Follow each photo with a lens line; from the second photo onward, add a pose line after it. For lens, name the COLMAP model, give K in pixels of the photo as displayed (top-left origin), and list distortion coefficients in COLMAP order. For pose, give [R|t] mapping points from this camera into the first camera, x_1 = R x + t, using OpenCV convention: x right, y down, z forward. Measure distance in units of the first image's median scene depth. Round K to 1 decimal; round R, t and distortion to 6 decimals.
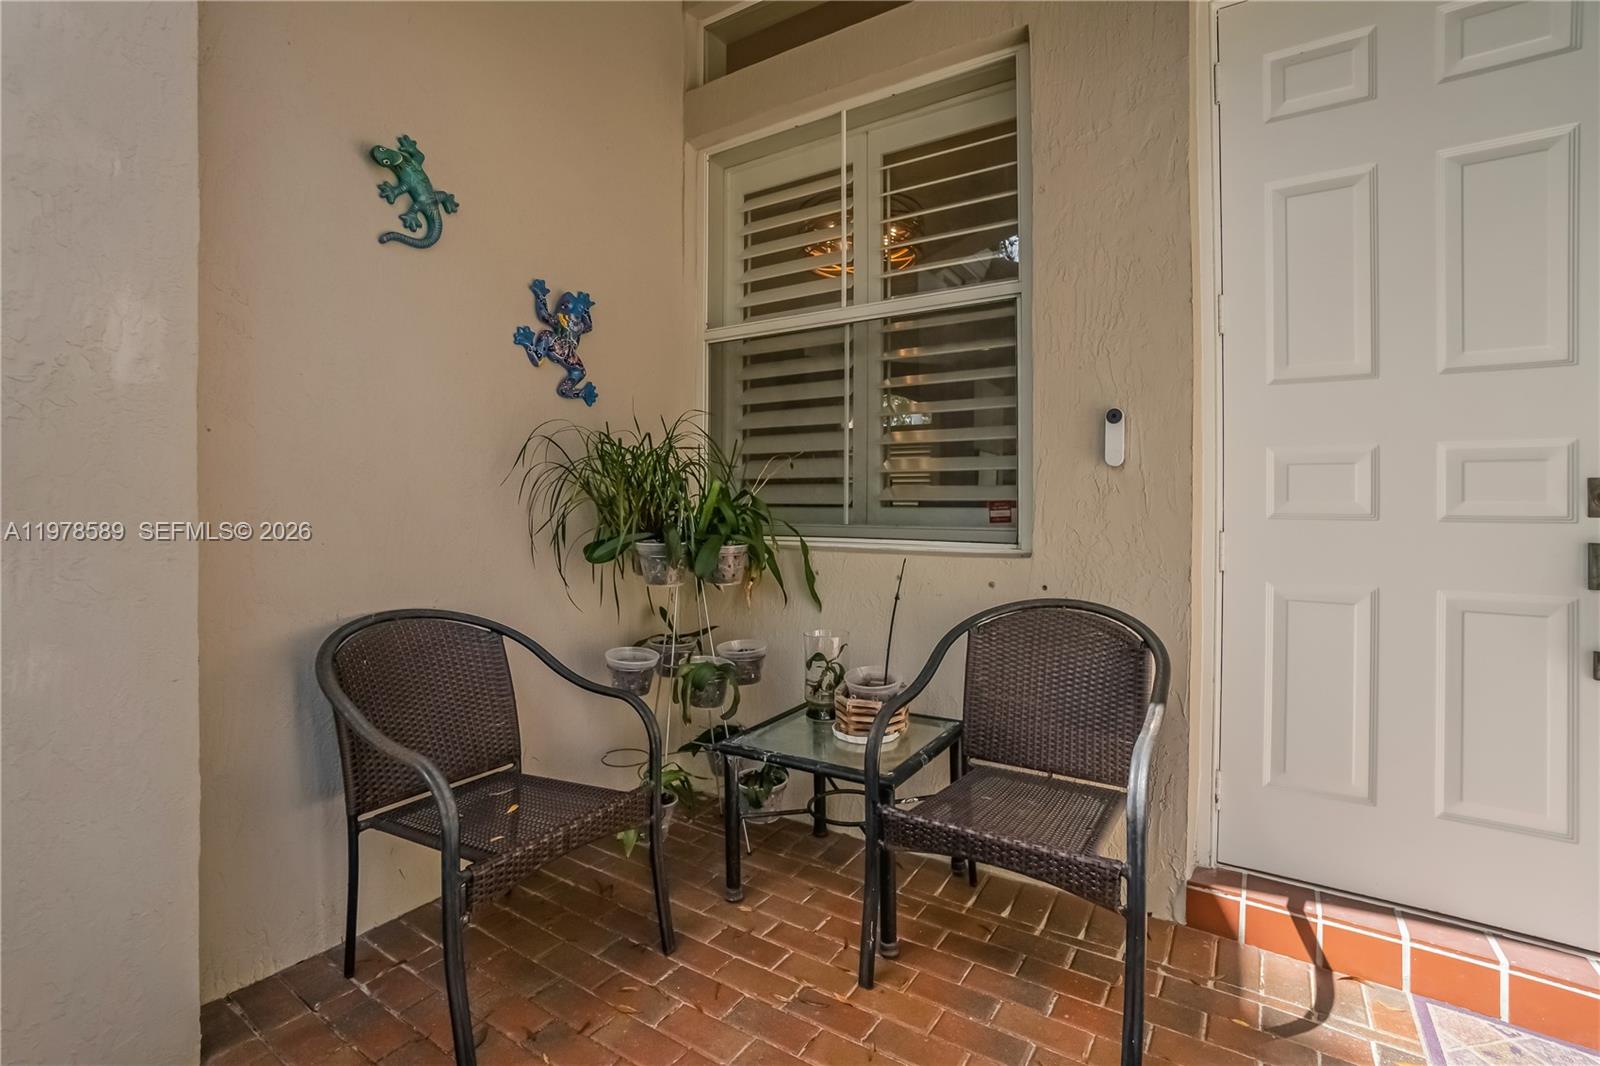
lens RADIAL K [[702.9, 0, 789.8], [0, 702.9, 509.1], [0, 0, 1]] dist [-0.058694, 0.014966]
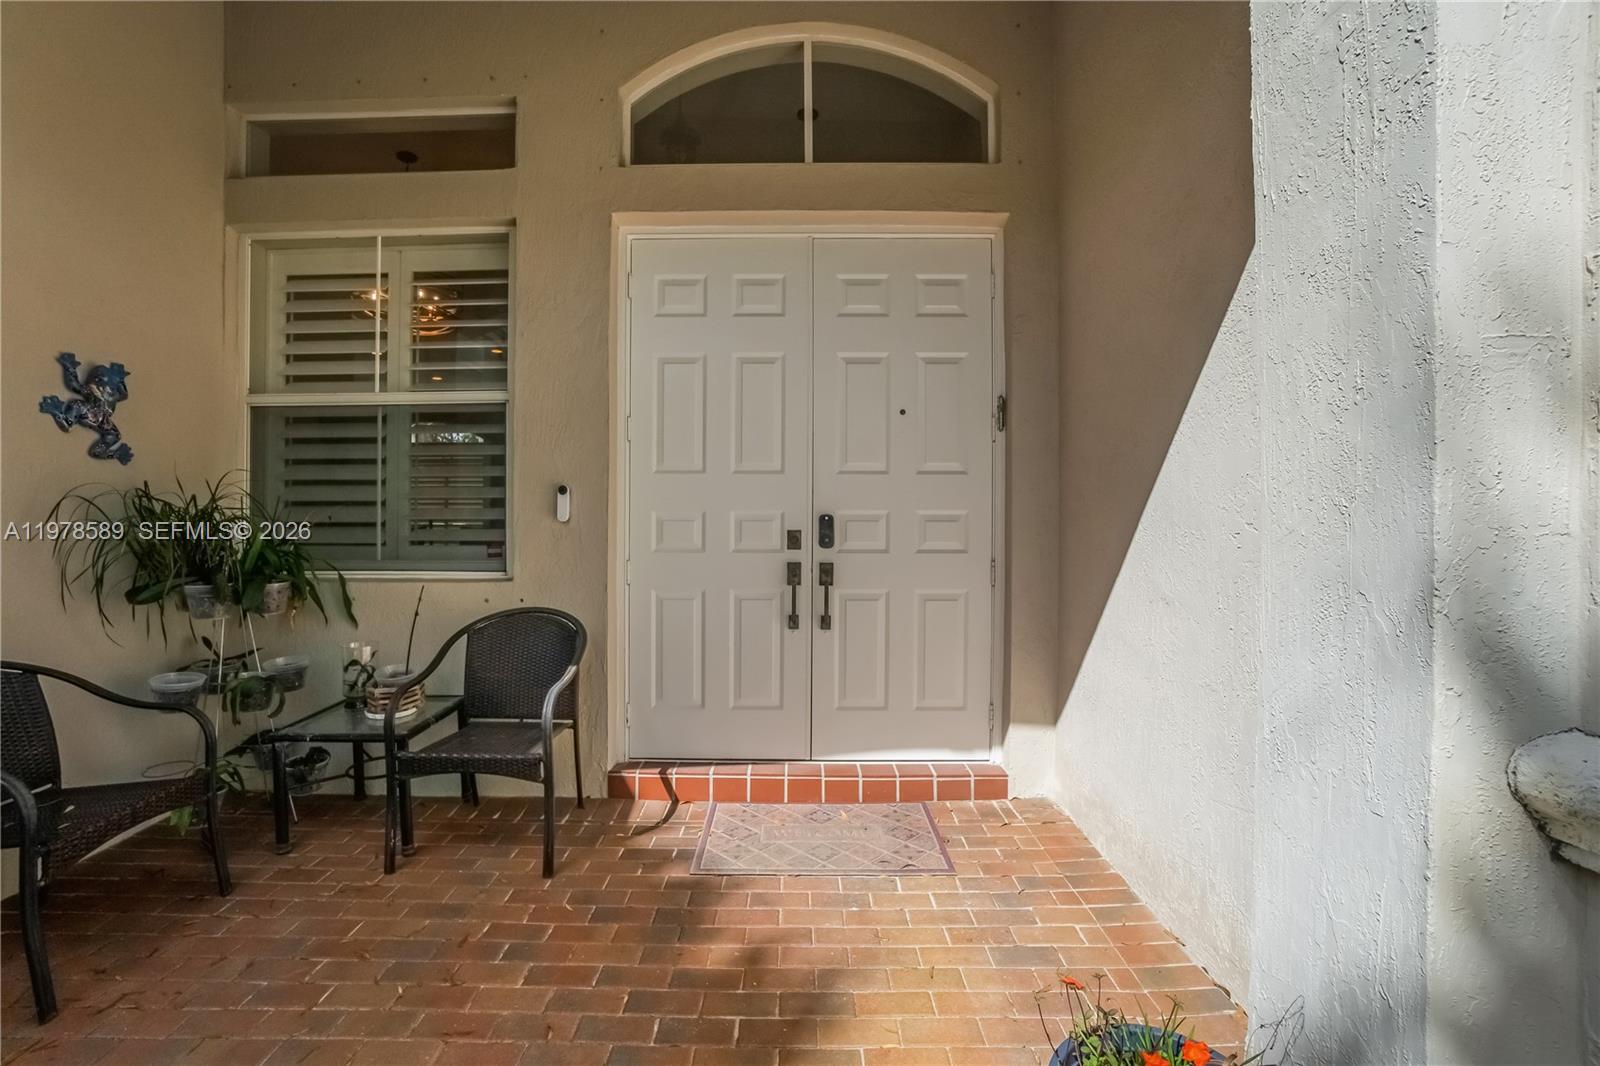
lens RADIAL K [[702.9, 0, 789.8], [0, 702.9, 509.1], [0, 0, 1]] dist [-0.058694, 0.014966]
pose [[0.842537, -0.005704, 0.538609, 0.037954], [0.009416, 0.999947, -0.004140, -0.069188], [-0.538557, 0.008560, 0.842546, -0.557753]]
